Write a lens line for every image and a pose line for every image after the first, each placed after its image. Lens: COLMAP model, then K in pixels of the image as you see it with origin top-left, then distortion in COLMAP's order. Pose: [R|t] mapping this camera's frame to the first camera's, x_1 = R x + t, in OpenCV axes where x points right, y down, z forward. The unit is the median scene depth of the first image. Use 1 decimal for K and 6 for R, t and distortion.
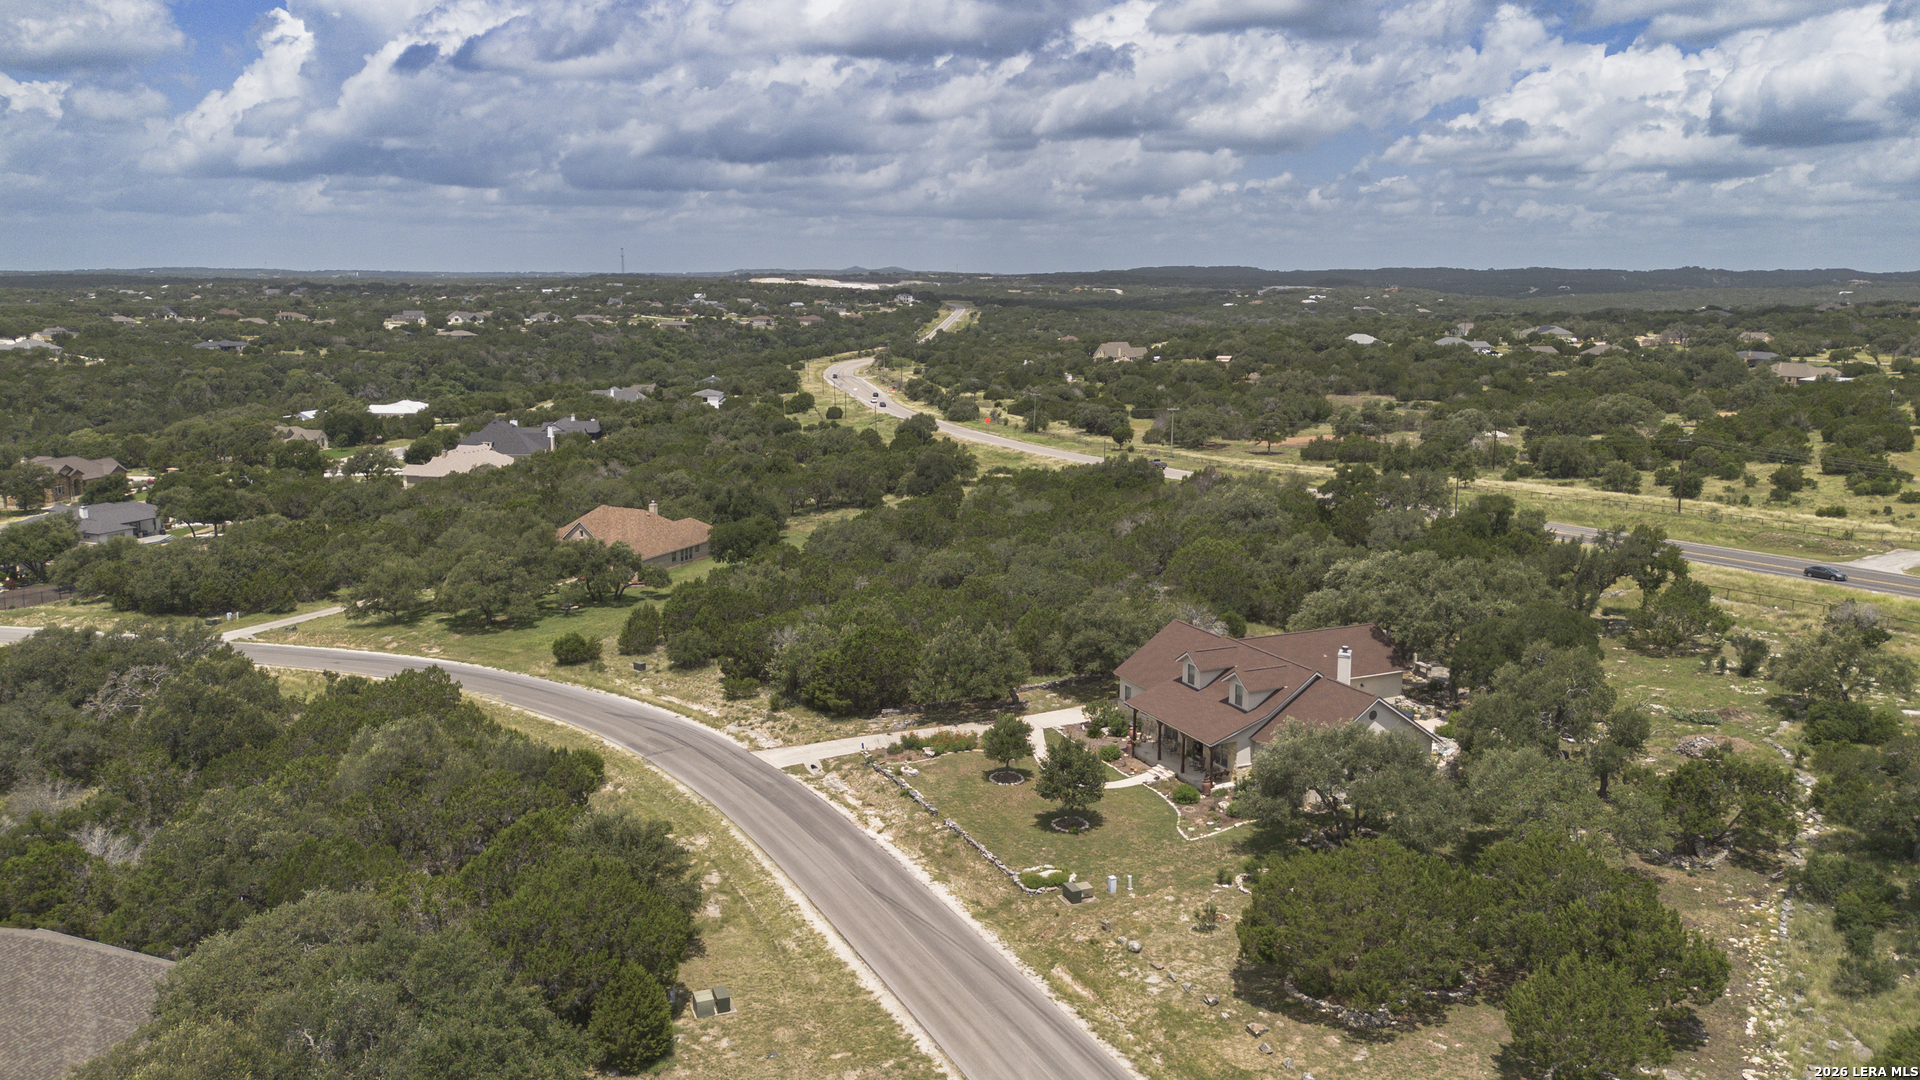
lens RADIAL K [[1391.2, 0, 960.0], [0, 1391.2, 540.0], [0, 0, 1]] dist [0.065586, -0.072052]
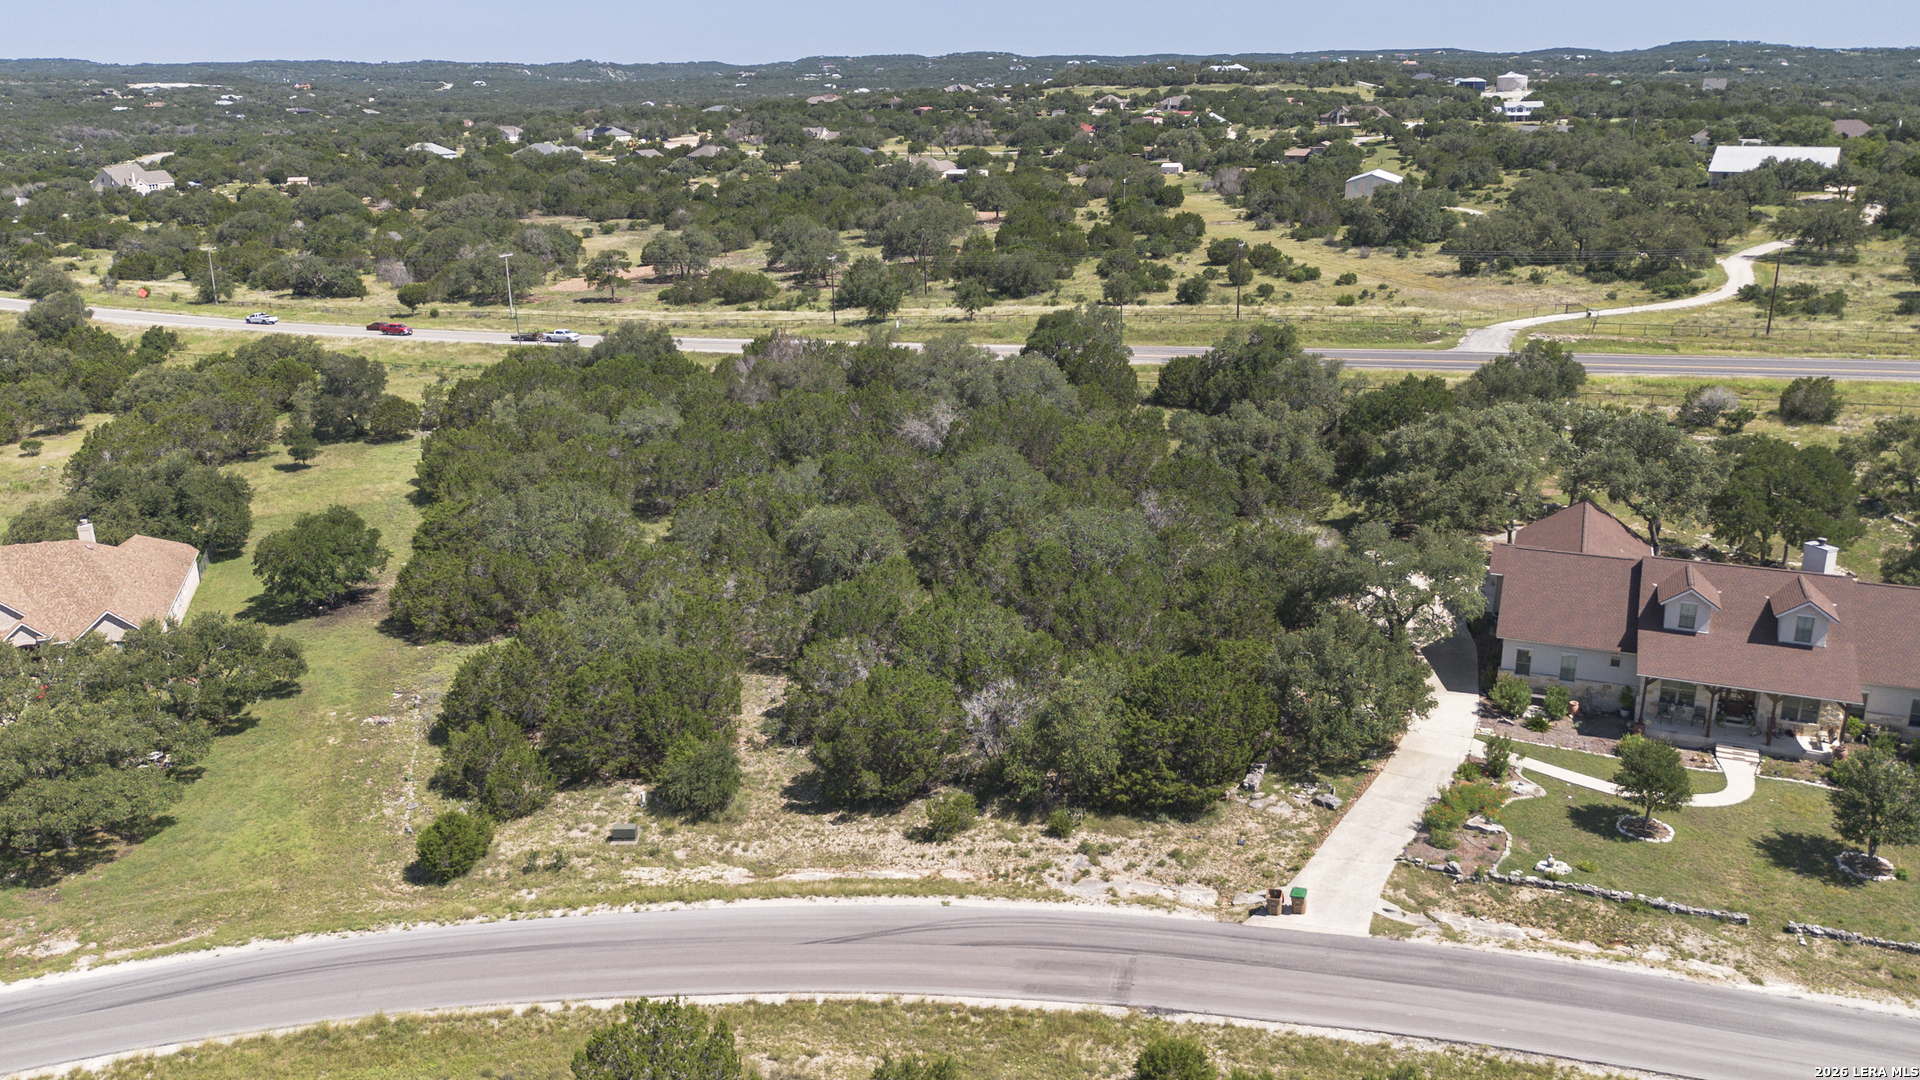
lens RADIAL K [[1474.0, 0, 960.0], [0, 1474.0, 540.0], [0, 0, 1]] dist [0.057892, -0.059615]
pose [[0.744329, -0.213496, 0.632767, -0.187051], [0.136136, 0.976133, 0.169210, -0.040307], [-0.653790, -0.039806, 0.755628, 0.188721]]
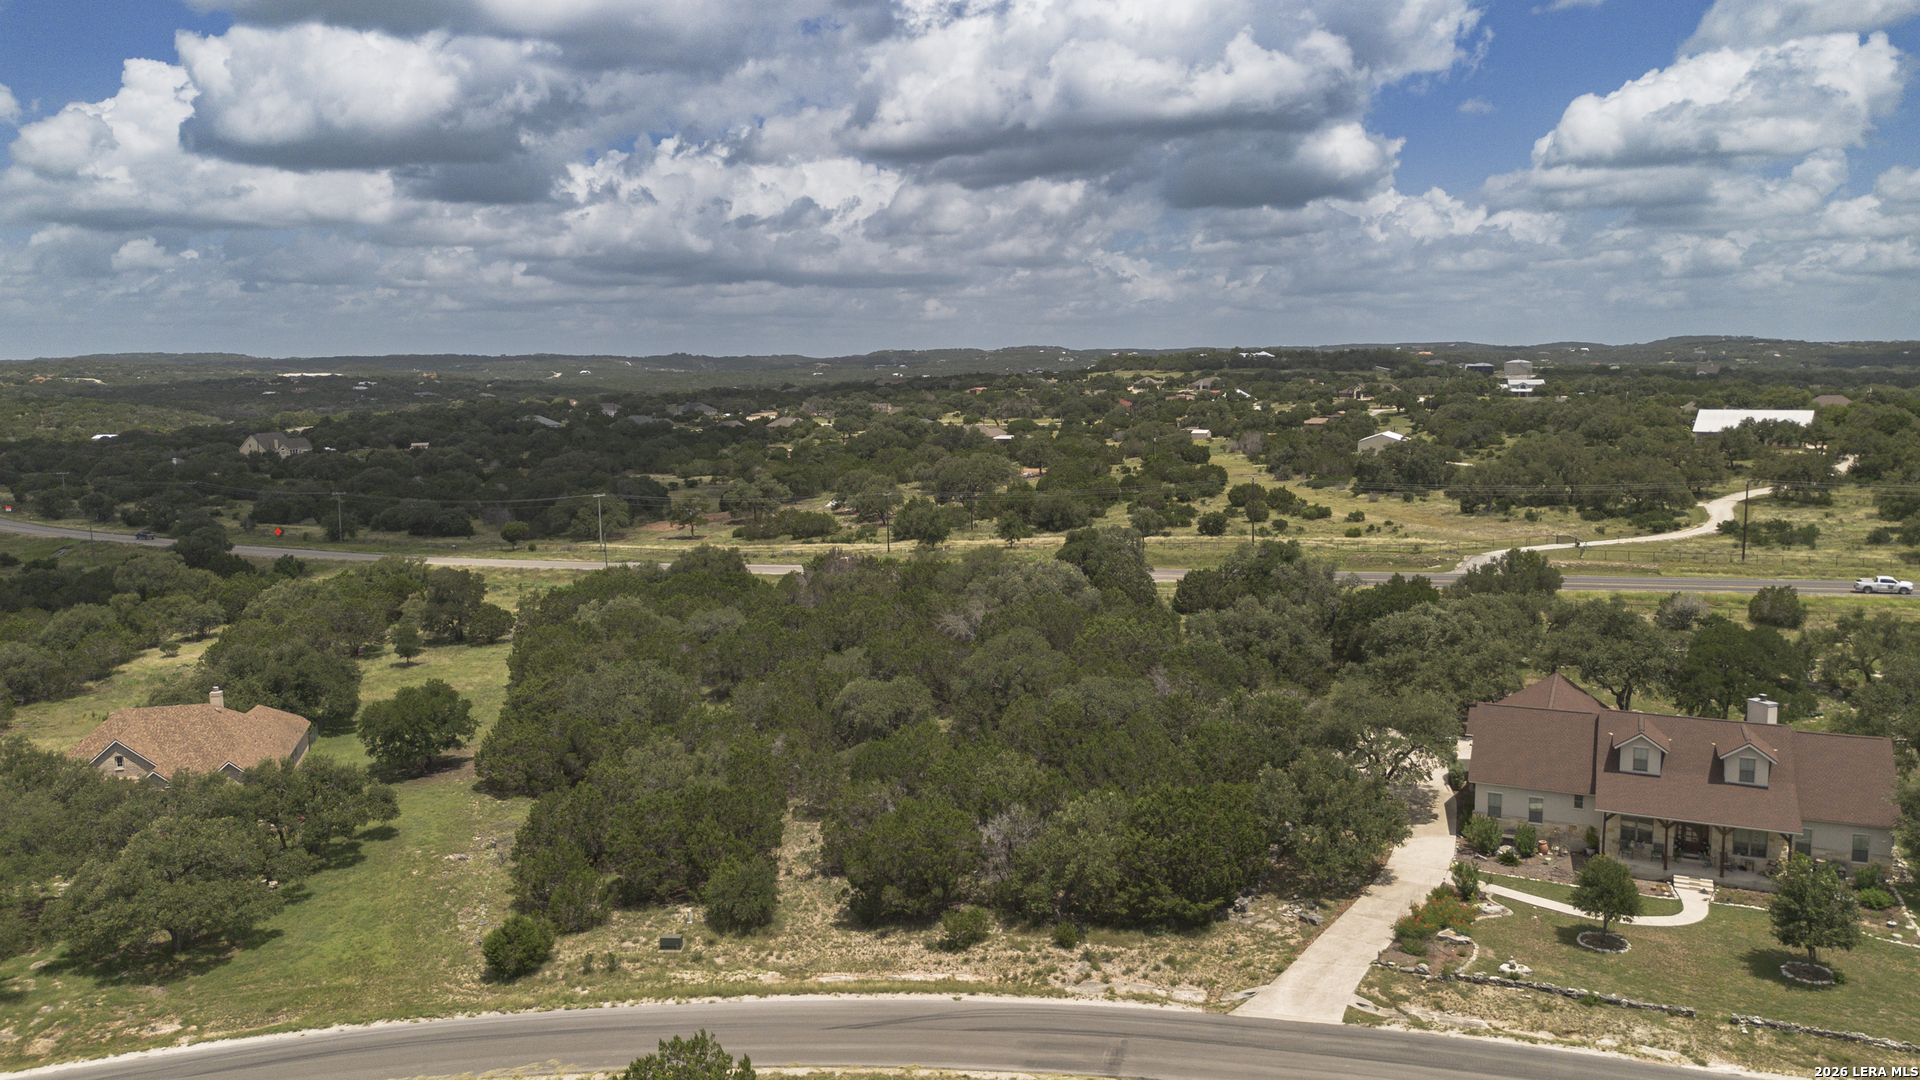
lens RADIAL K [[1391.2, 0, 960.0], [0, 1391.2, 540.0], [0, 0, 1]] dist [0.065586, -0.072052]
pose [[0.770346, -0.092540, 0.630875, -0.197008], [0.131065, 0.991266, -0.014637, -0.022518], [-0.624010, 0.093961, 0.775746, 0.171165]]
